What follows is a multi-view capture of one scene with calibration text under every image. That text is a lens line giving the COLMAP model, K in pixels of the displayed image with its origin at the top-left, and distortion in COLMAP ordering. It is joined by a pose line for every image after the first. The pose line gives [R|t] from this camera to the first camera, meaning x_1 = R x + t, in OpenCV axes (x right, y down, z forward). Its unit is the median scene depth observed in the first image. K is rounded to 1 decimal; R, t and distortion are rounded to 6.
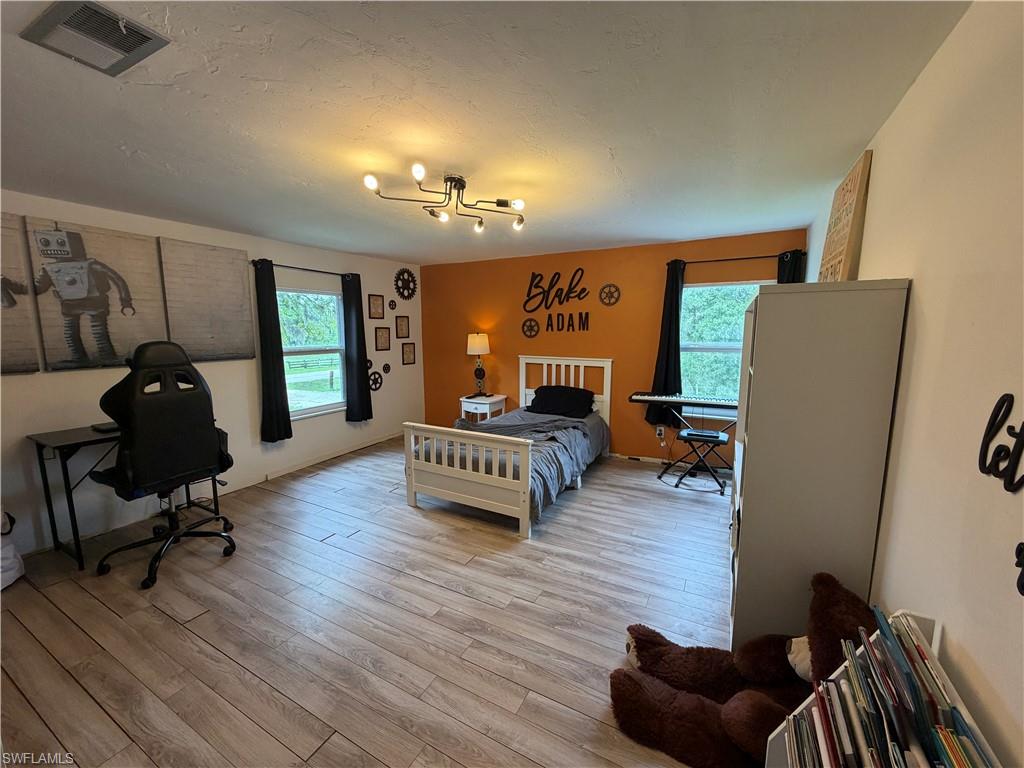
lens RADIAL K [[408.1, 0, 509.9], [0, 408.1, 384.7], [0, 0, 1]] dist [0.000386, 0.000049]
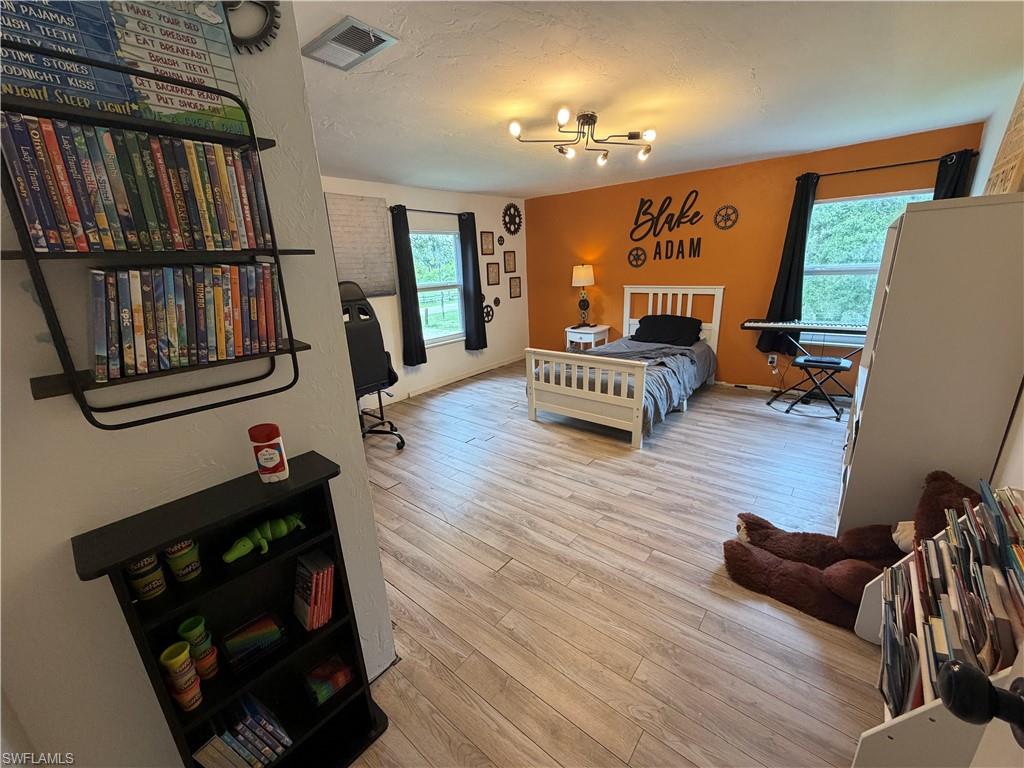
lens RADIAL K [[408.1, 0, 509.9], [0, 408.1, 384.7], [0, 0, 1]] dist [0.000386, 0.000049]
pose [[0.979367, 0.016625, -0.201403, -0.064451], [0.015148, 0.987768, 0.155195, 0.014134], [0.201519, -0.155044, 0.967136, -0.111388]]
